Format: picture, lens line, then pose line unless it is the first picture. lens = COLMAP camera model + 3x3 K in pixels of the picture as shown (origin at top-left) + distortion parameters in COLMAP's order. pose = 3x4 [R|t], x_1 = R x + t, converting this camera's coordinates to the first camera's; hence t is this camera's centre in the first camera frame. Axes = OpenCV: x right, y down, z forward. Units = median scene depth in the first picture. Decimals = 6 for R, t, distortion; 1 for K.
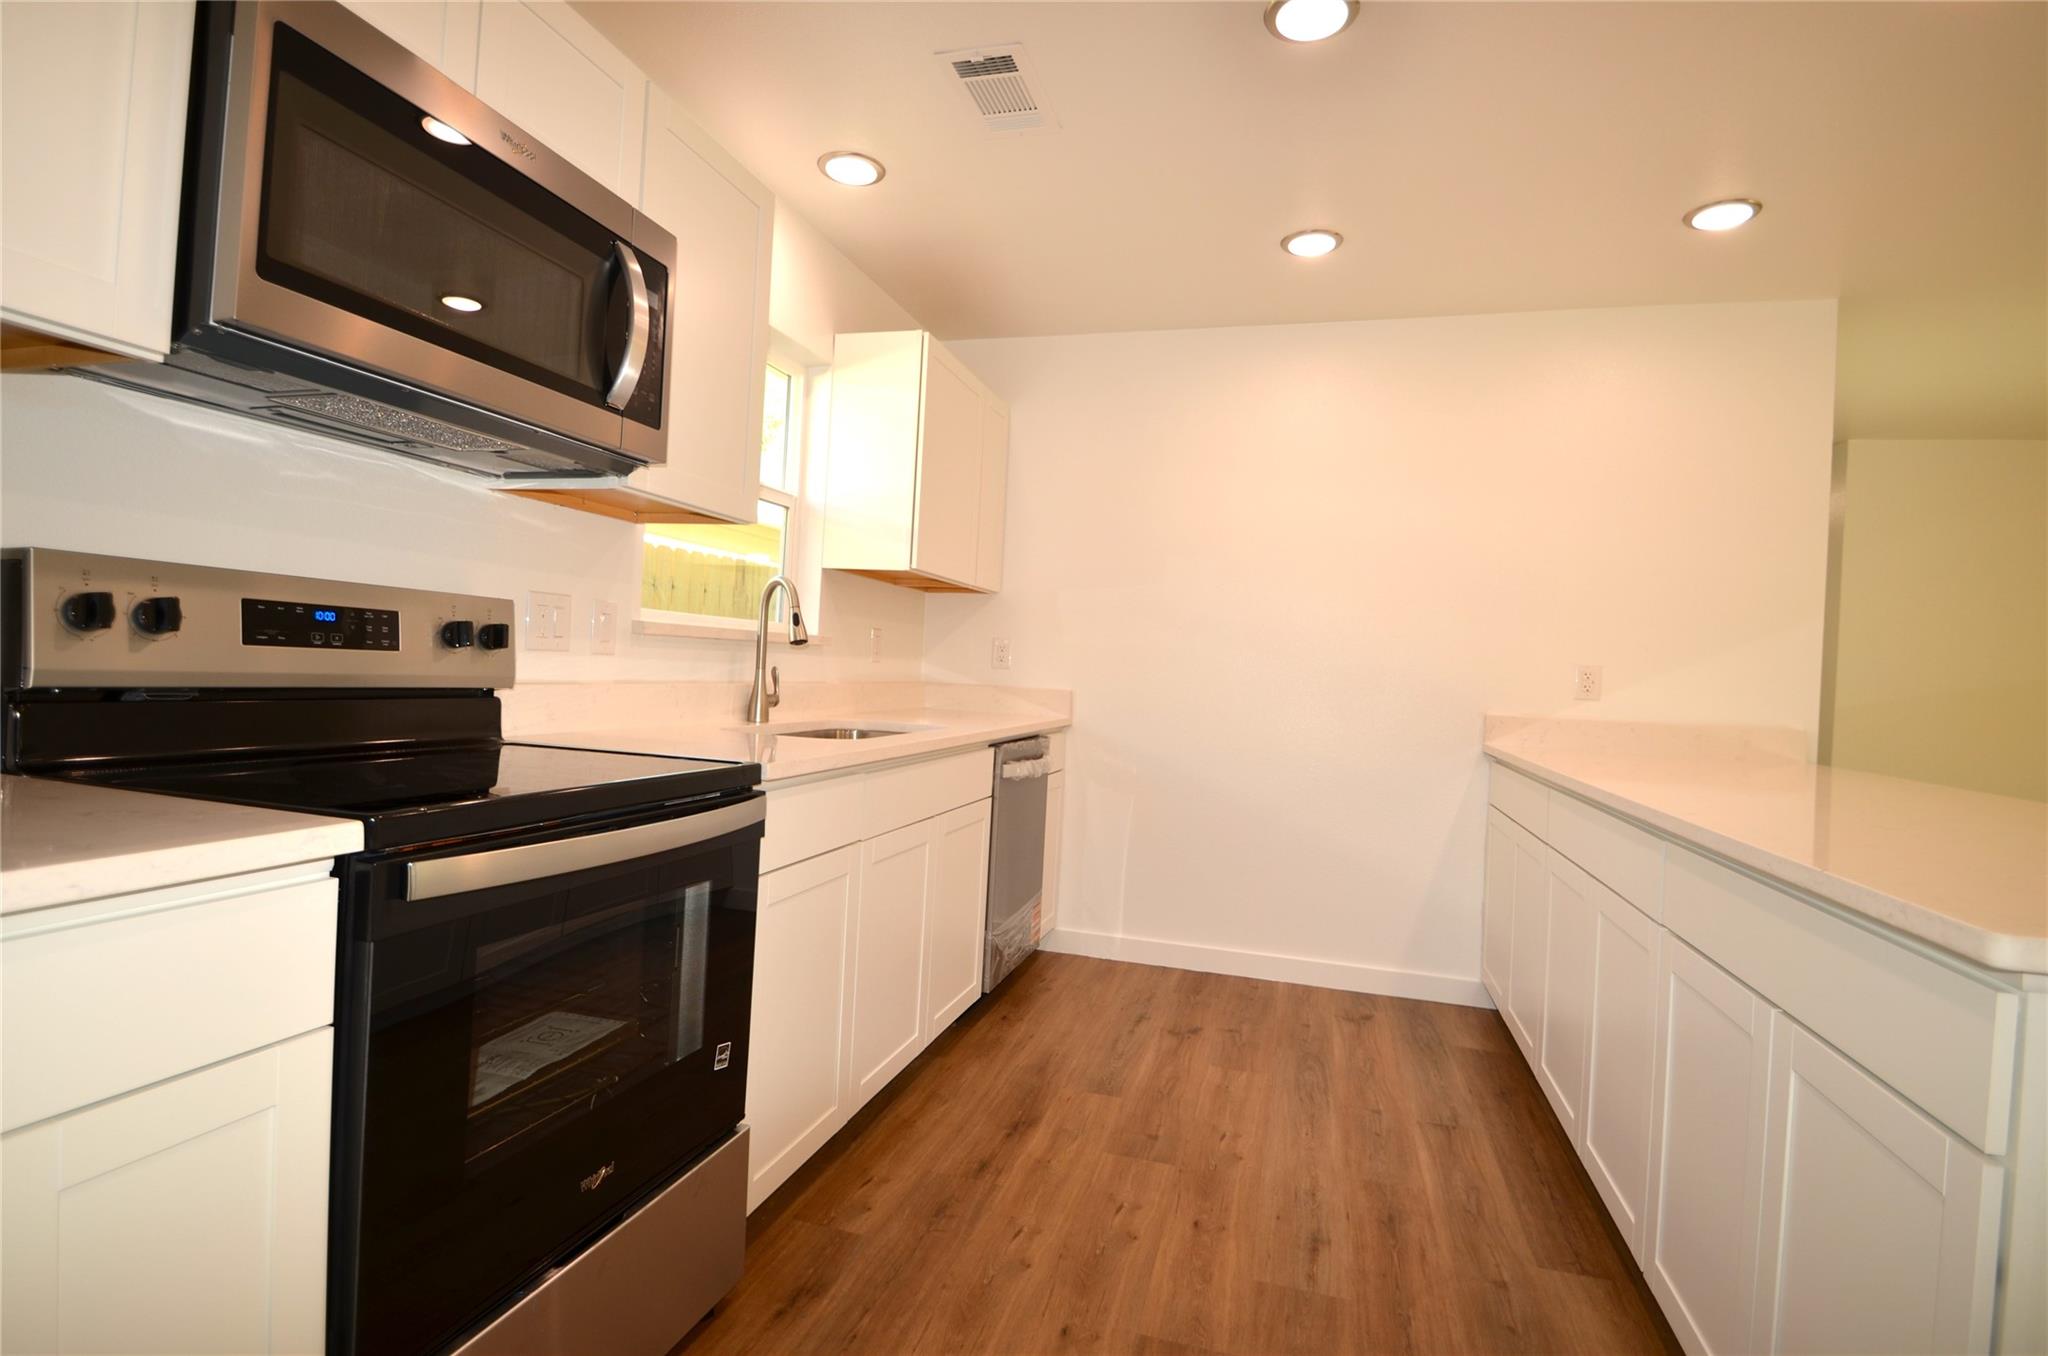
lens RADIAL K [[992.6, 0, 1051.0], [0, 992.6, 669.3], [0, 0, 1]] dist [-0.000810, -0.020134]
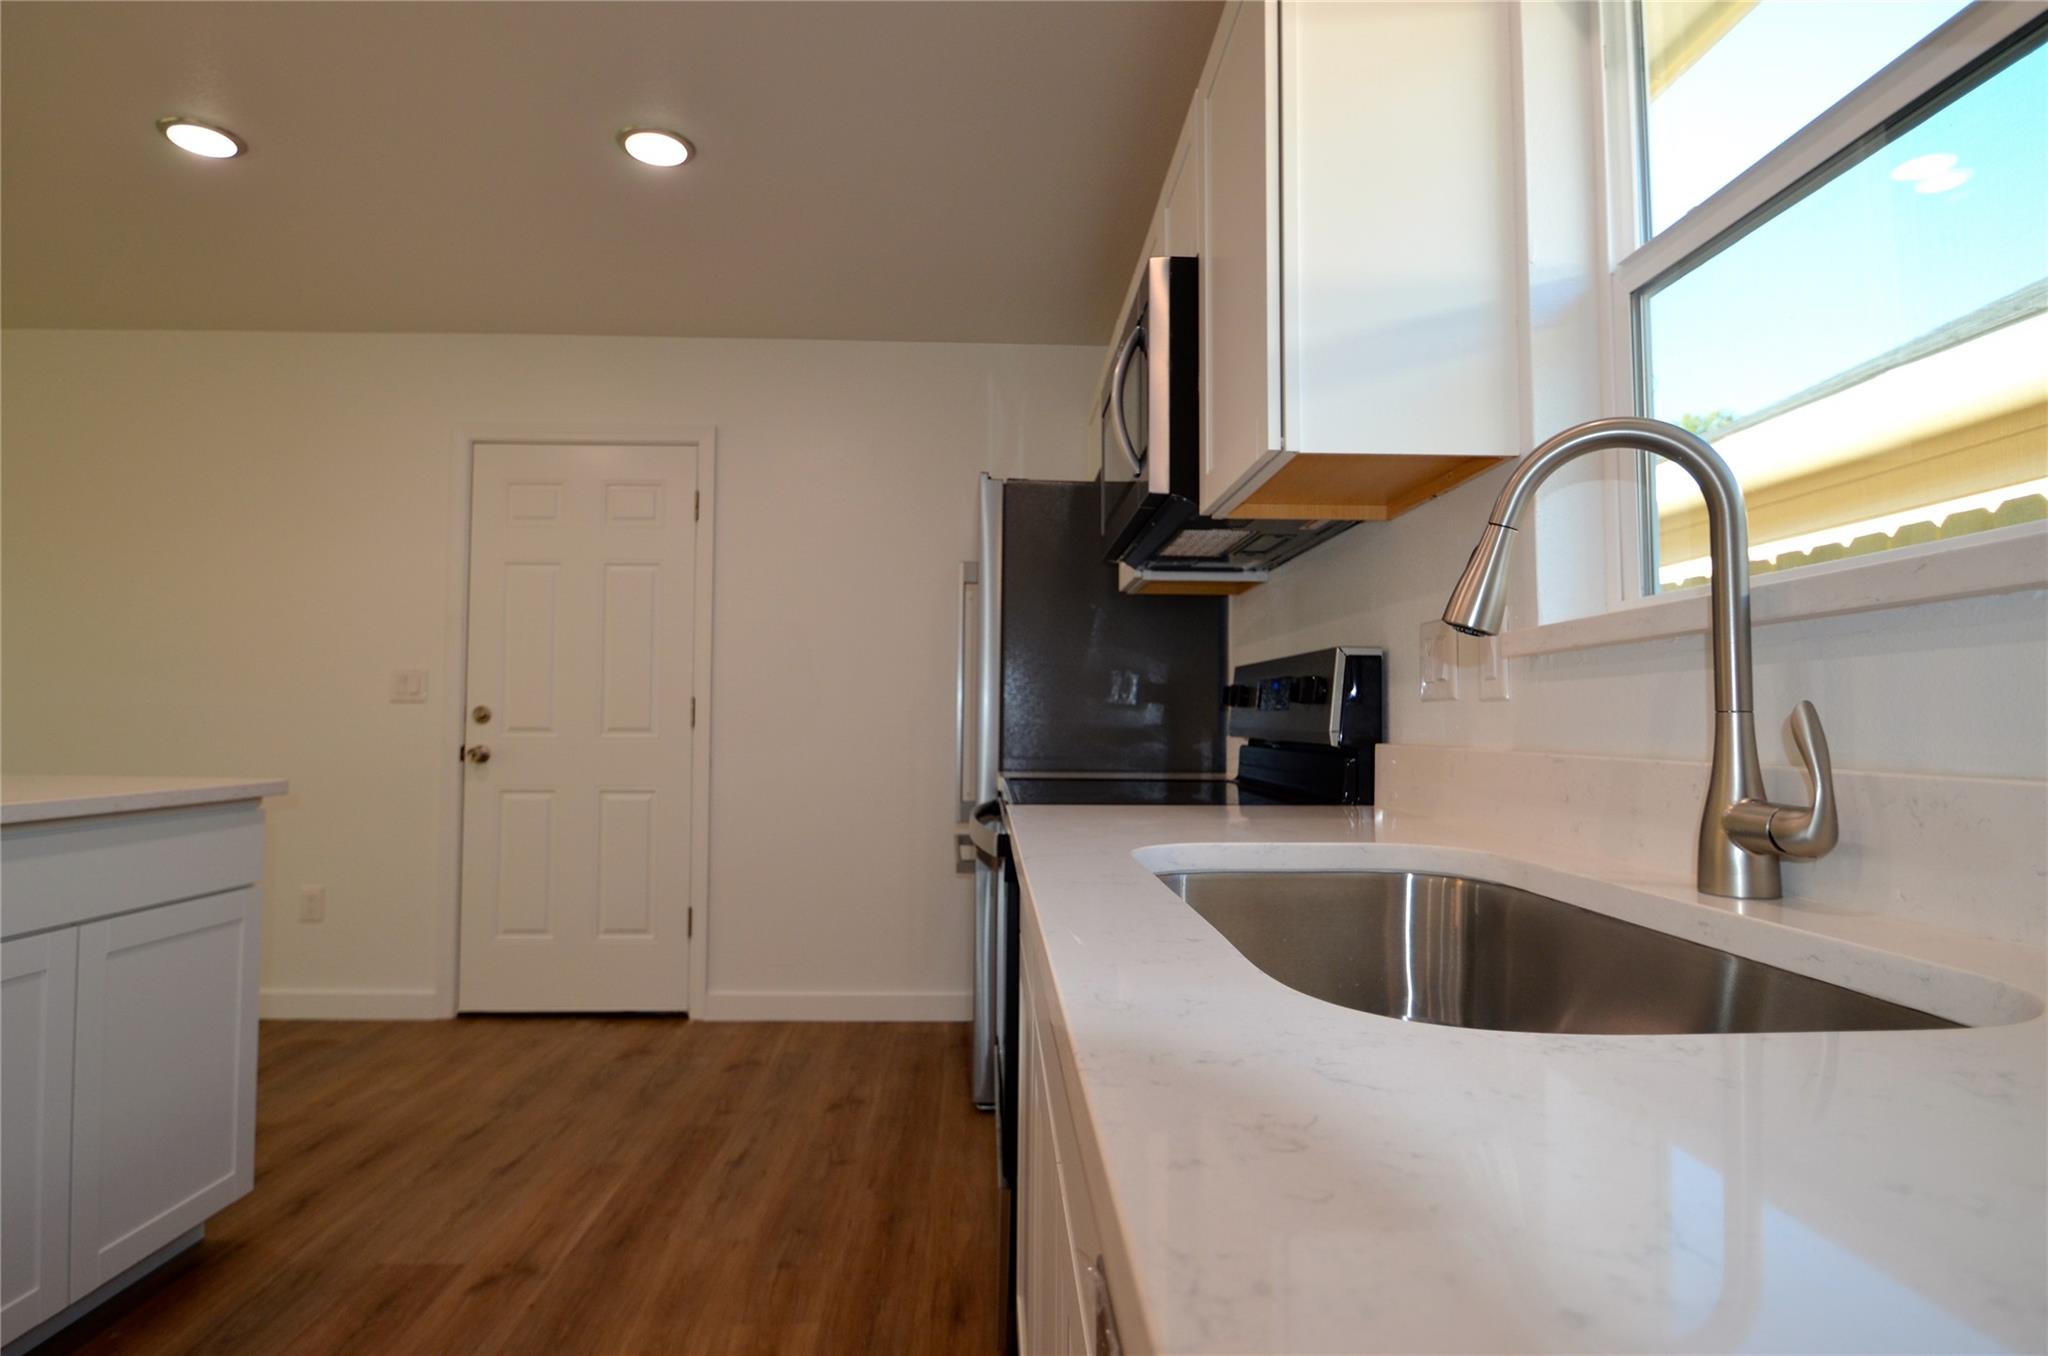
lens RADIAL K [[1059.8, 0, 1019.7], [0, 1059.8, 672.2], [0, 0, 1]] dist [0.000075, -0.018800]
pose [[-0.957558, -0.074864, -0.278349, -0.008770], [-0.060214, 0.996331, -0.060826, 0.027311], [0.281881, -0.041483, -0.958552, 1.709472]]
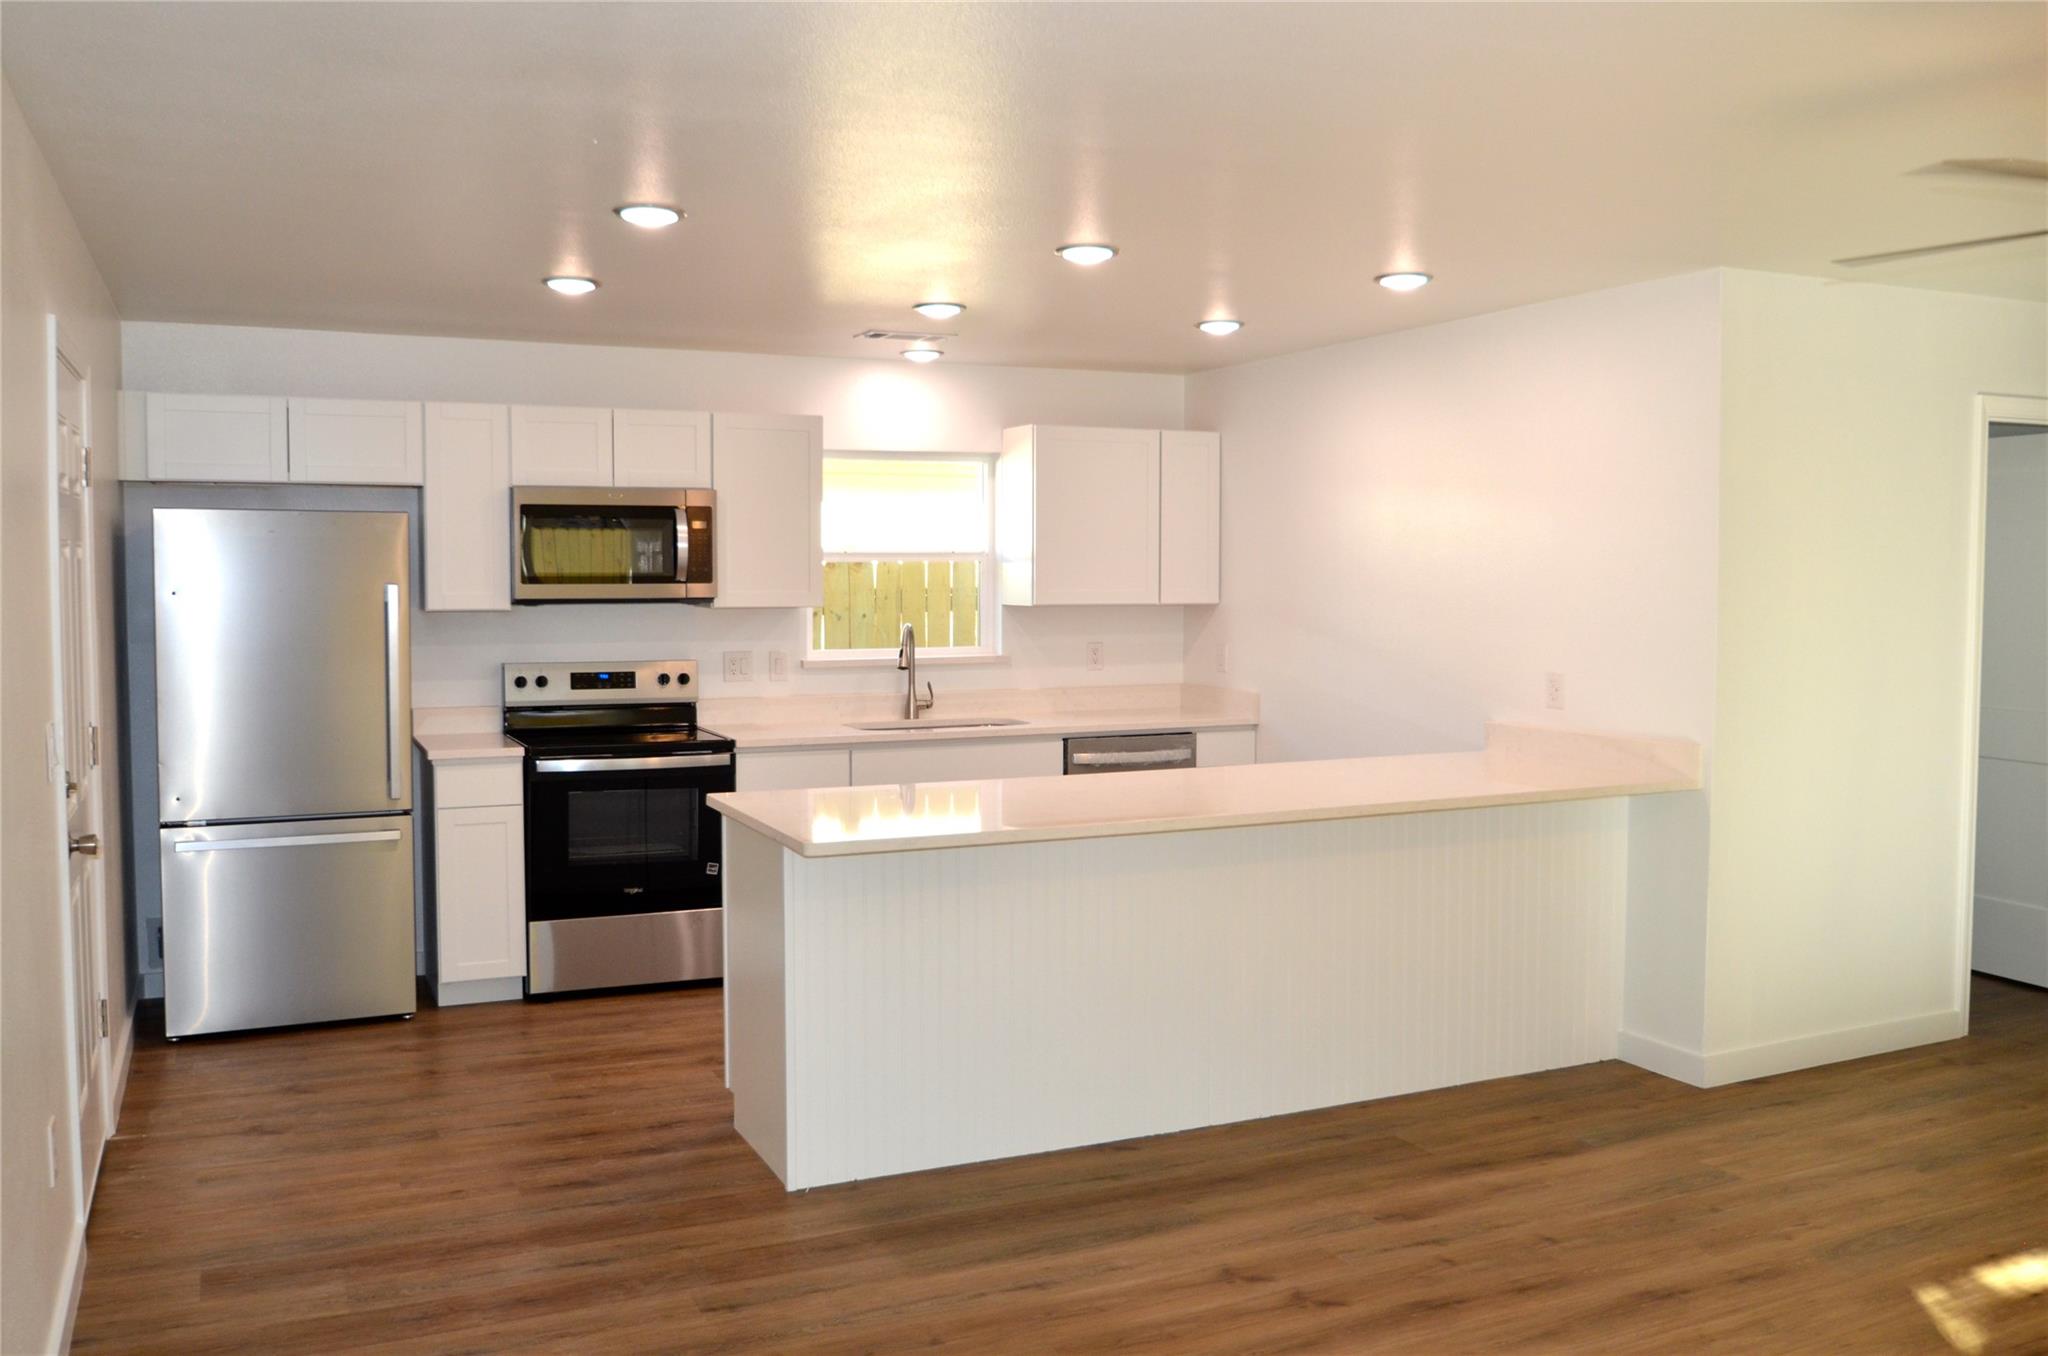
lens RADIAL K [[1706.2, 0, 1017.2], [0, 1706.2, 672.0], [0, 0, 1]] dist [-0.060089, 0.020077]
pose [[0.632099, -0.007428, -0.774852, 2.524633], [0.032105, 0.999346, 0.016610, -0.077842], [0.774222, -0.035376, 0.631924, -0.717985]]
